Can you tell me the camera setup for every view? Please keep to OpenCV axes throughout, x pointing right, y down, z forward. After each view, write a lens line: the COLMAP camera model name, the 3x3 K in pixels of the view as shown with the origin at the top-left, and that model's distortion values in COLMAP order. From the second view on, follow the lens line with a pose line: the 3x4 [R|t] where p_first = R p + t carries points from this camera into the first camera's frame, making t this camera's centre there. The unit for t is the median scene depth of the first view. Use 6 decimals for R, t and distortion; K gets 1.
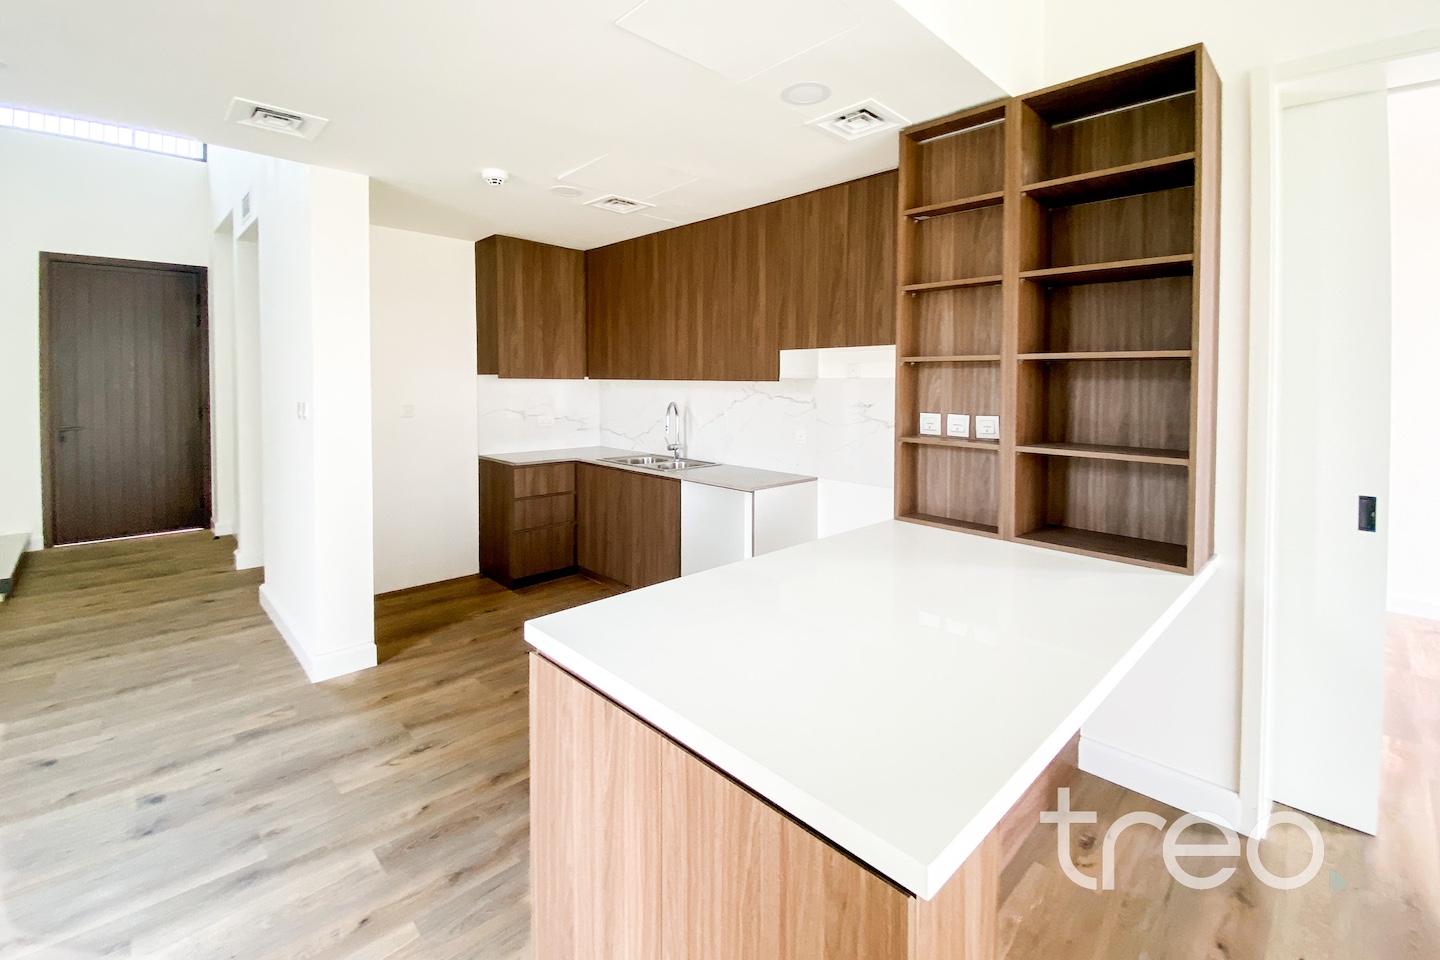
lens RADIAL K [[618.6, 0, 708.7], [0, 618.6, 405.1], [0, 0, 1]] dist [0.010162, -0.003098]
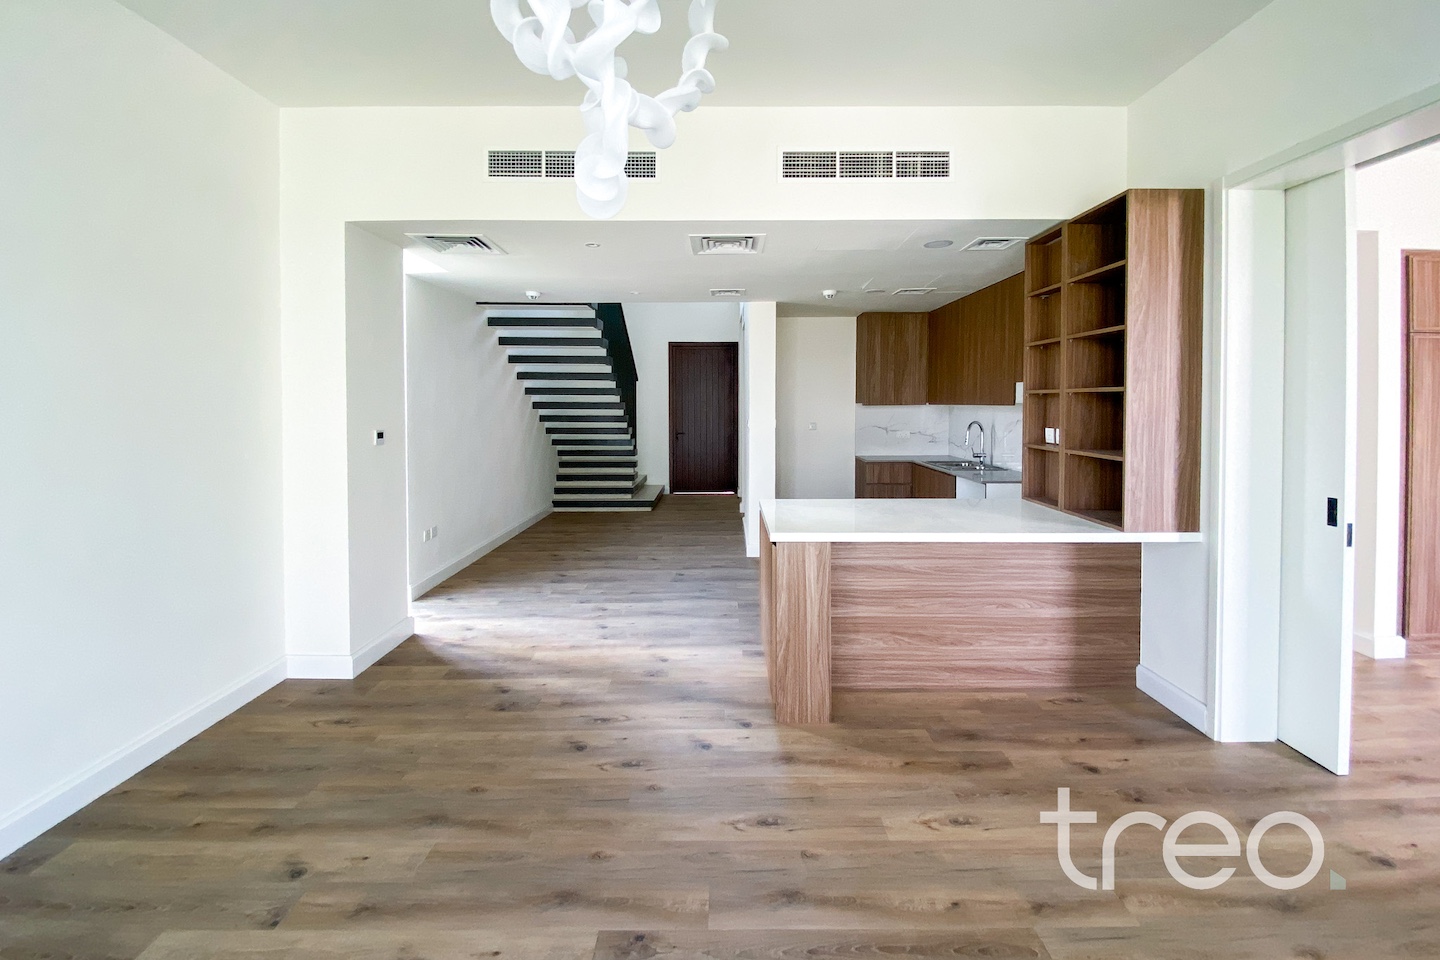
lens RADIAL K [[618.6, 0, 718.8], [0, 618.6, 411.4], [0, 0, 1]] dist [0.010162, -0.003098]
pose [[0.717908, -0.000183, -0.696138, 0.595181], [-0.018193, 0.999653, -0.019025, 0.010864], [0.695901, 0.026323, 0.717655, -0.435174]]
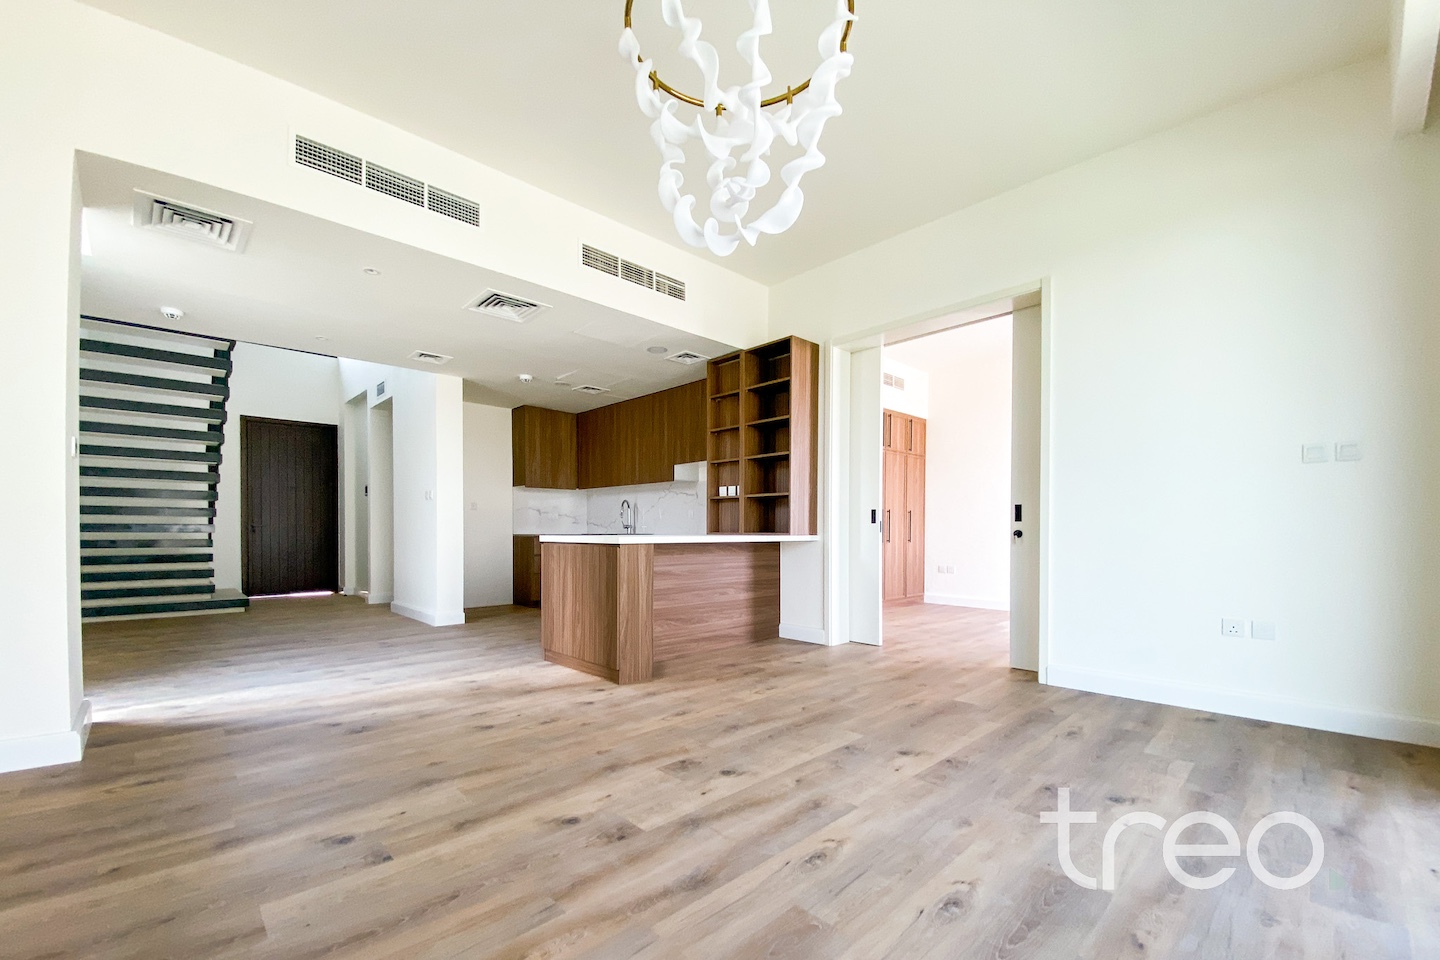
lens RADIAL K [[587.3, 0, 700.9], [0, 587.3, 534.4], [0, 0, 1]] dist [0.023740, -0.000759]
pose [[0.999704, -0.004474, -0.023906, 0.240177], [0.003649, 0.999401, -0.034413, 0.186498], [0.024046, 0.034316, 0.999122, -0.795704]]
